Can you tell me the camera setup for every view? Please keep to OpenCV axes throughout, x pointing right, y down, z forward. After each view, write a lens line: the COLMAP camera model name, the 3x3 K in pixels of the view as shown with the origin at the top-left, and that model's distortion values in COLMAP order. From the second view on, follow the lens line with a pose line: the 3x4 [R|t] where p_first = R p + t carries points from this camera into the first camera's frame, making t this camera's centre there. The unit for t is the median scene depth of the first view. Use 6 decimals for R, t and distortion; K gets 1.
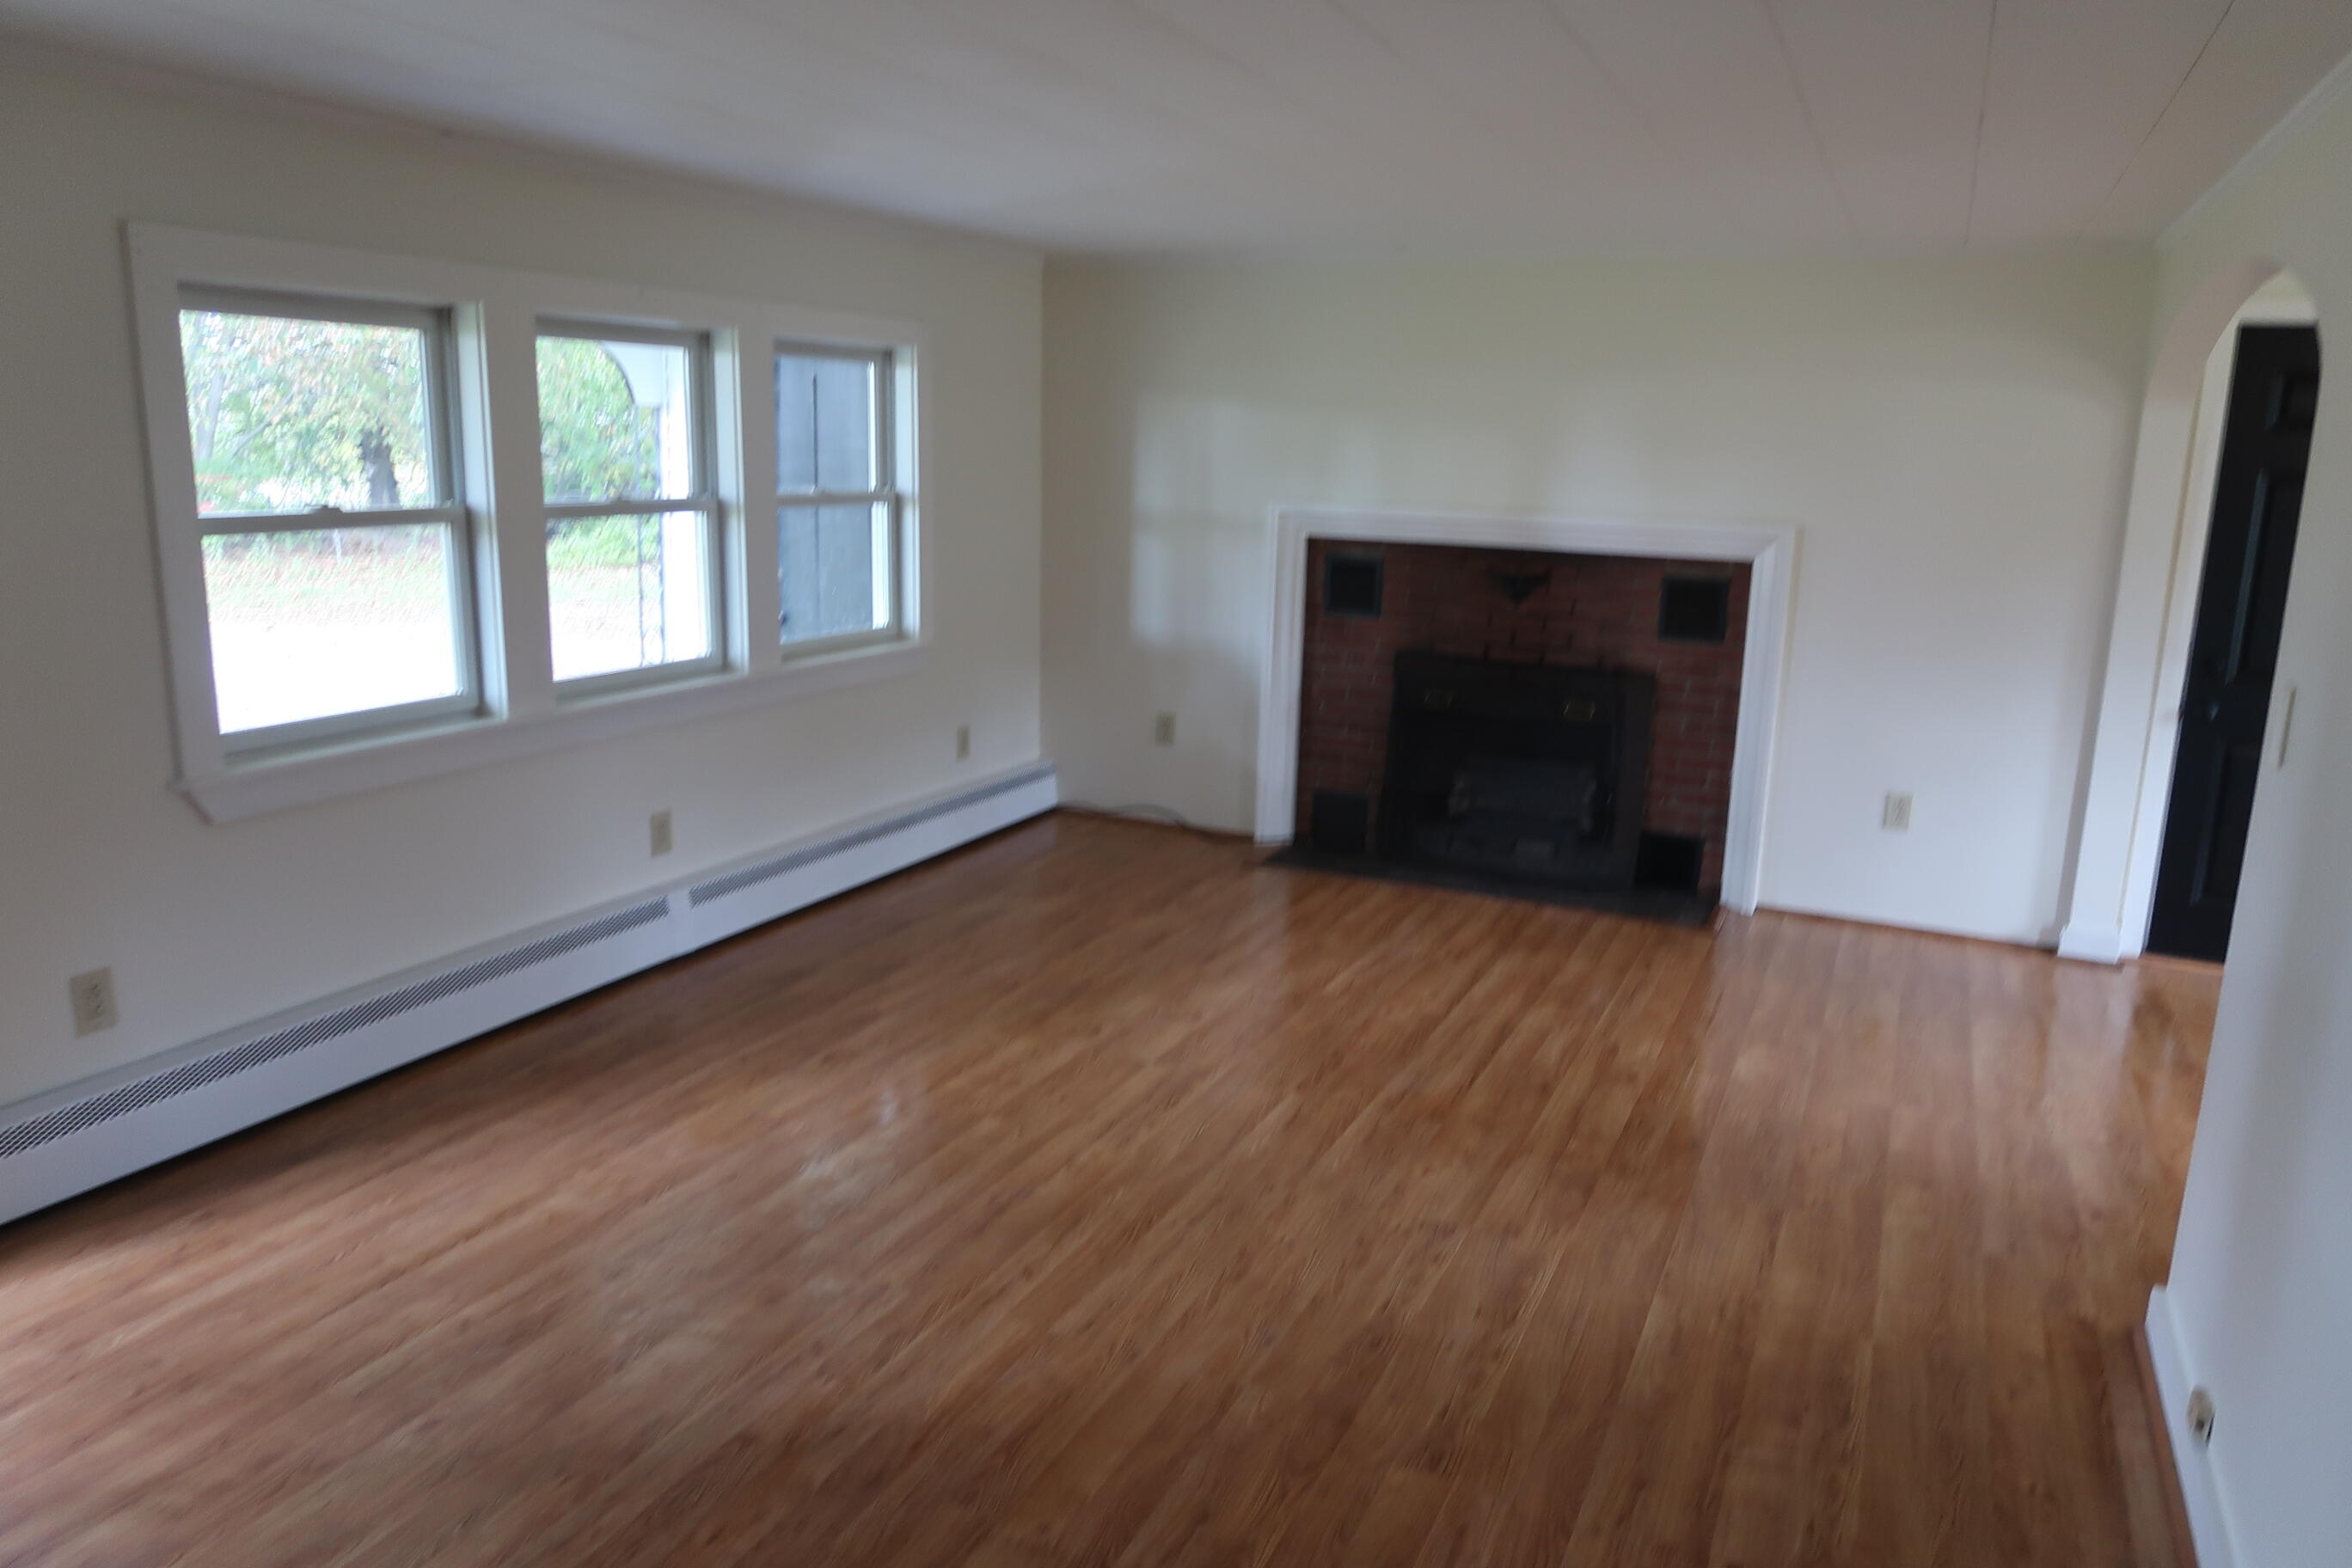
lens RADIAL K [[1625.1, 0, 1181.8], [0, 1625.1, 779.1], [0, 0, 1]] dist [-0.022010, 0.005876]
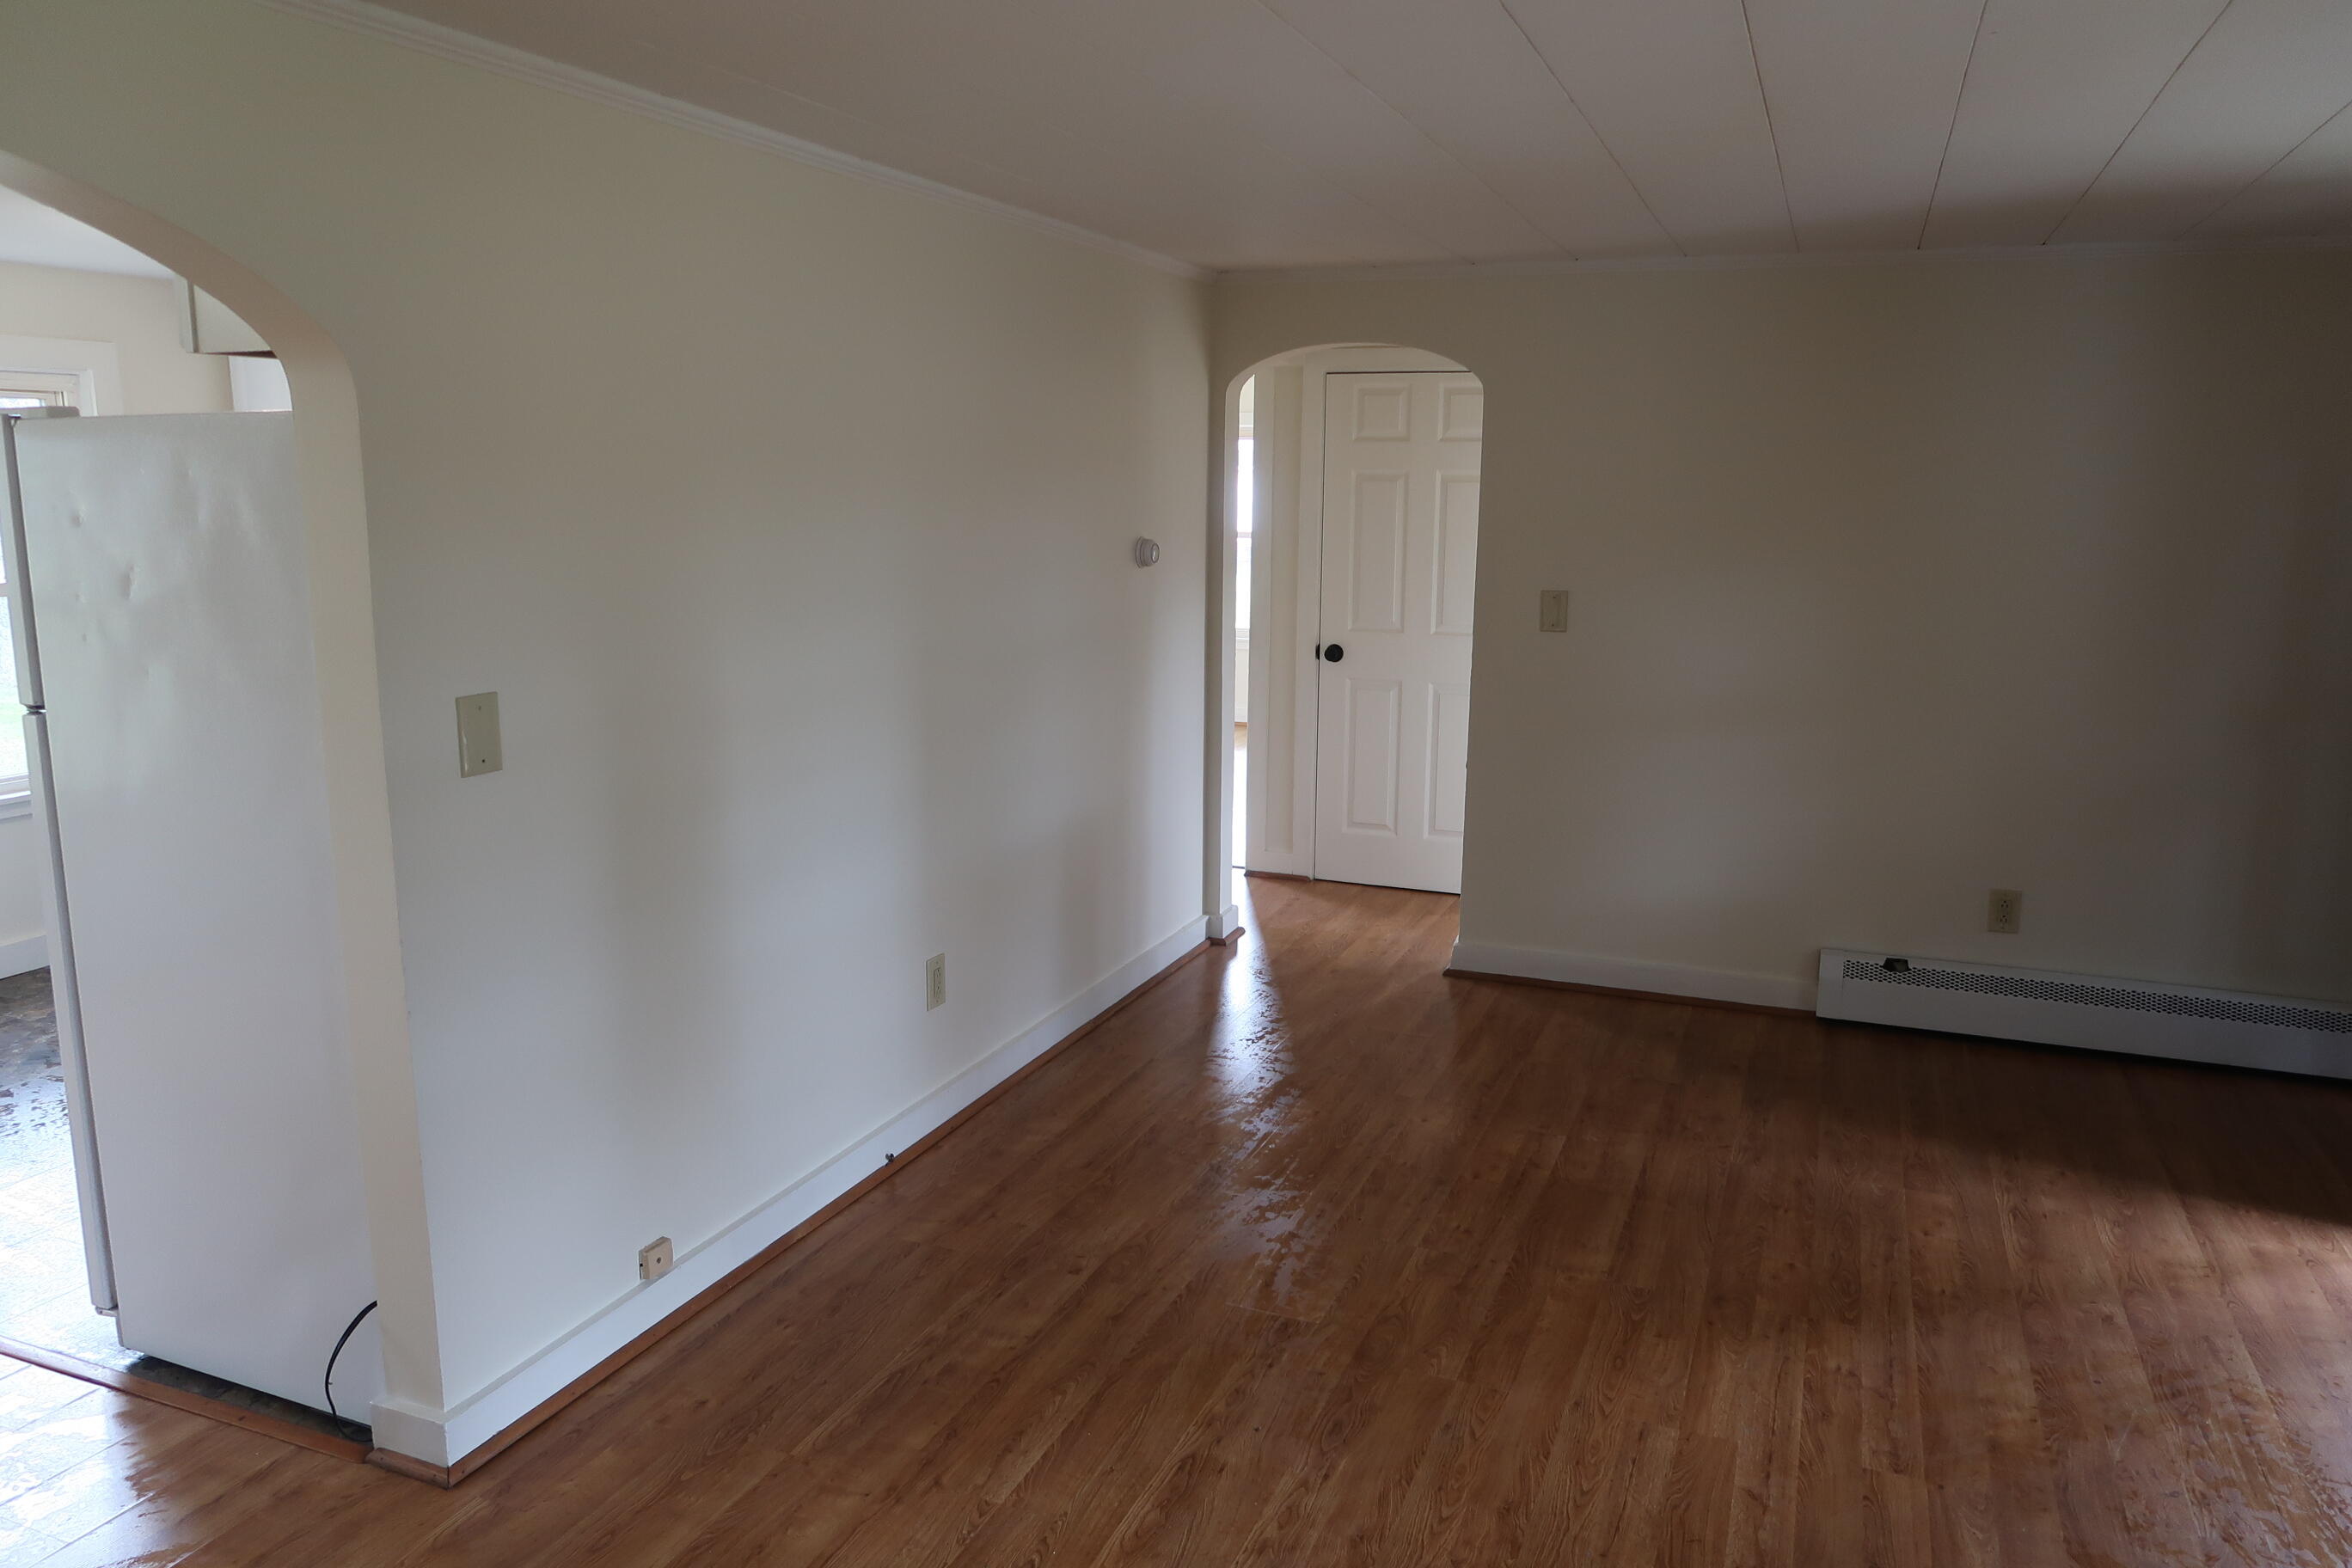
lens RADIAL K [[1625.1, 0, 1178.3], [0, 1625.1, 783.1], [0, 0, 1]] dist [-0.022010, 0.005876]
pose [[-0.998343, -0.028566, -0.049948, 0.163501], [-0.045741, 0.920638, 0.387728, -0.220128], [0.034908, 0.389370, -0.920420, 1.041104]]
